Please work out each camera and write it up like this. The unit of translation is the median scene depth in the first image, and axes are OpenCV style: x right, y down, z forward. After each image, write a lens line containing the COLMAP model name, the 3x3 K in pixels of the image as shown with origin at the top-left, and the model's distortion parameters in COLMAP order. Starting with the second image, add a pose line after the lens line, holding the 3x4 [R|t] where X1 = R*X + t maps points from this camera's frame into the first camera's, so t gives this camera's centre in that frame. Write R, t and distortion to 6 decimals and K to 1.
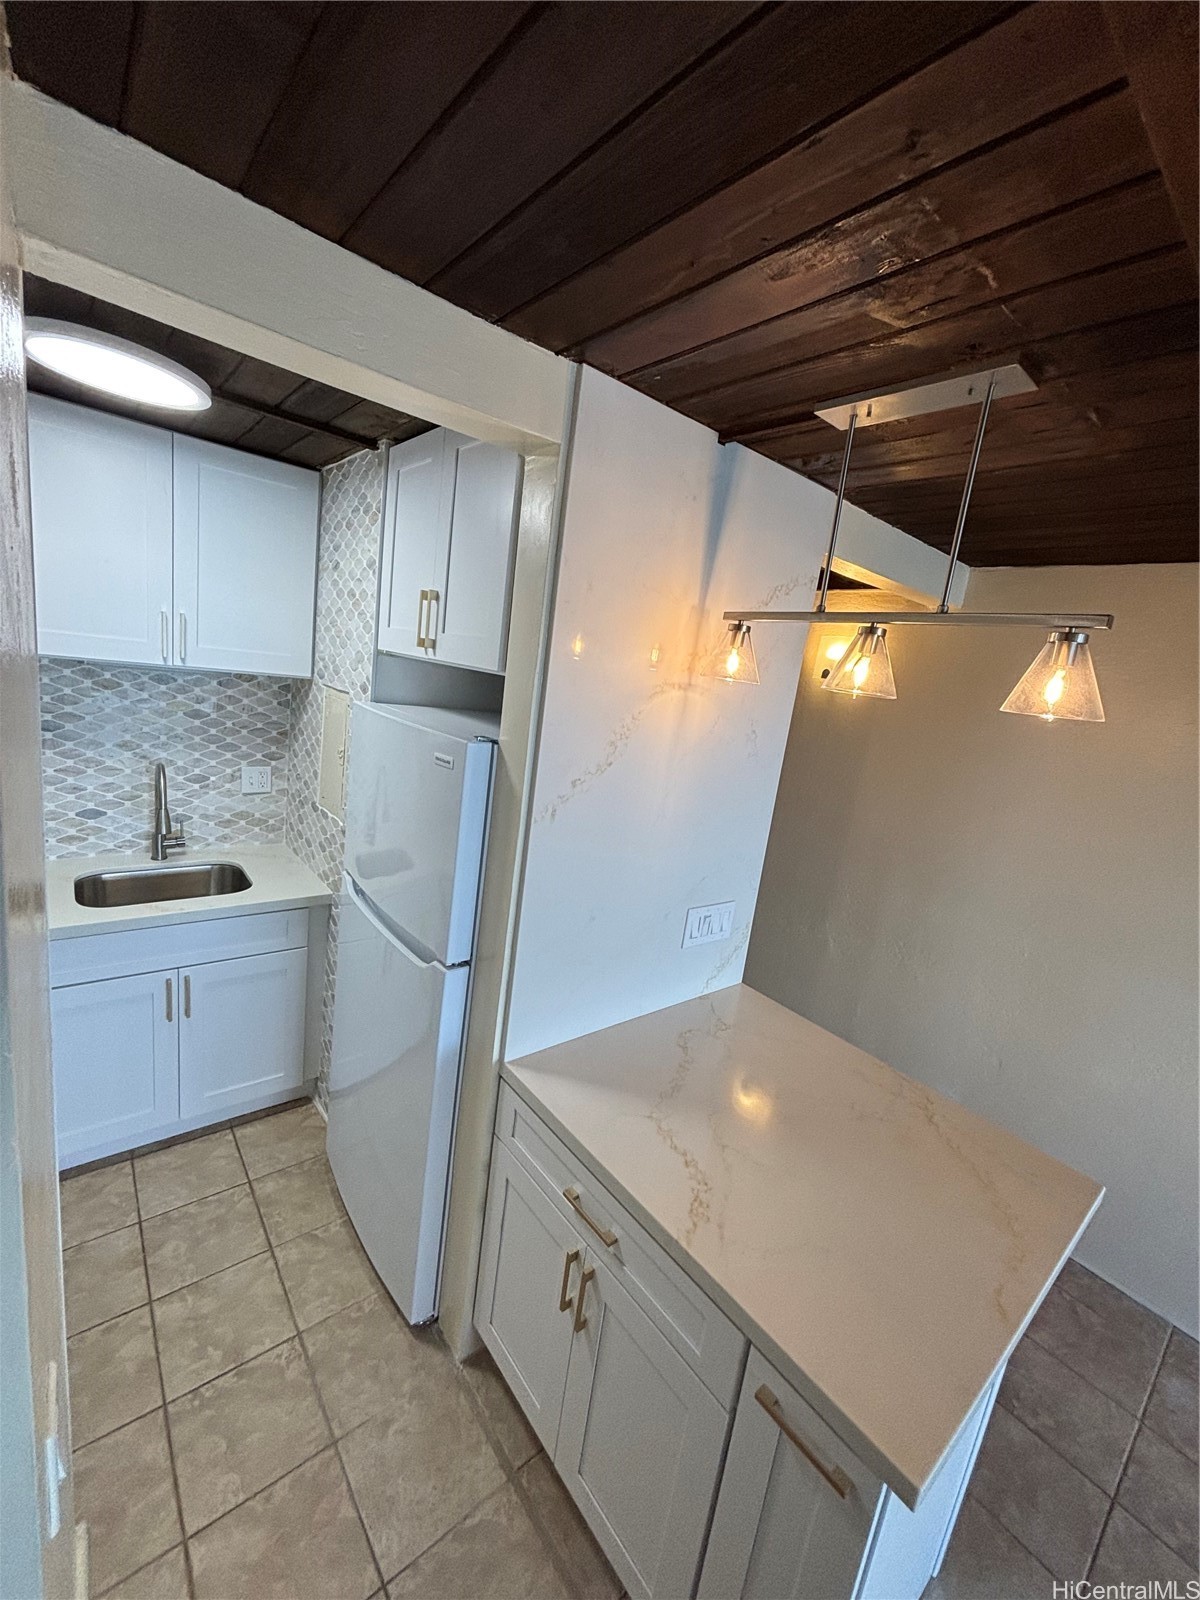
lens RADIAL K [[640.0, 0, 598.7], [0, 640.0, 798.4], [0, 0, 1]] dist [0.001848, 0.000164]
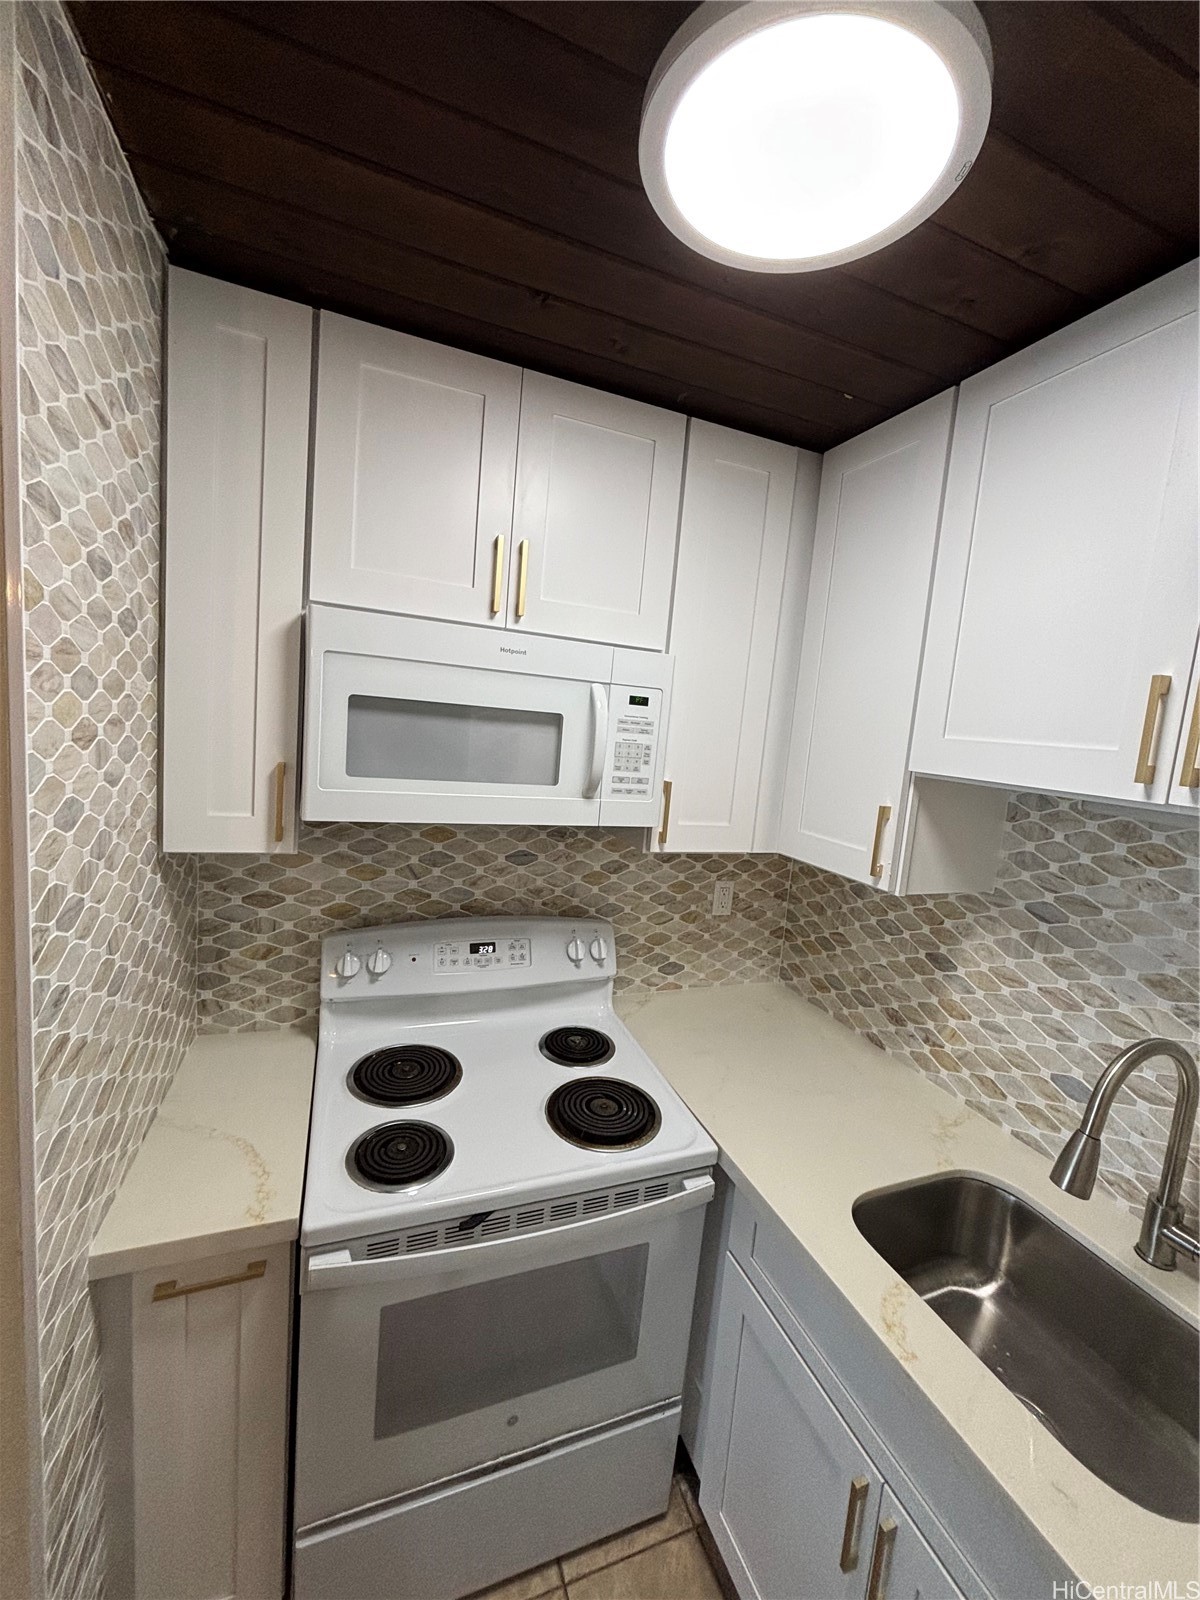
lens RADIAL K [[640.0, 0, 594.2], [0, 640.0, 793.8], [0, 0, 1]] dist [0.001848, 0.000164]
pose [[-0.304714, -0.039846, -0.951610, -0.163606], [-0.311283, 0.948423, 0.059963, -0.119917], [0.900140, 0.314492, -0.301401, 0.753009]]
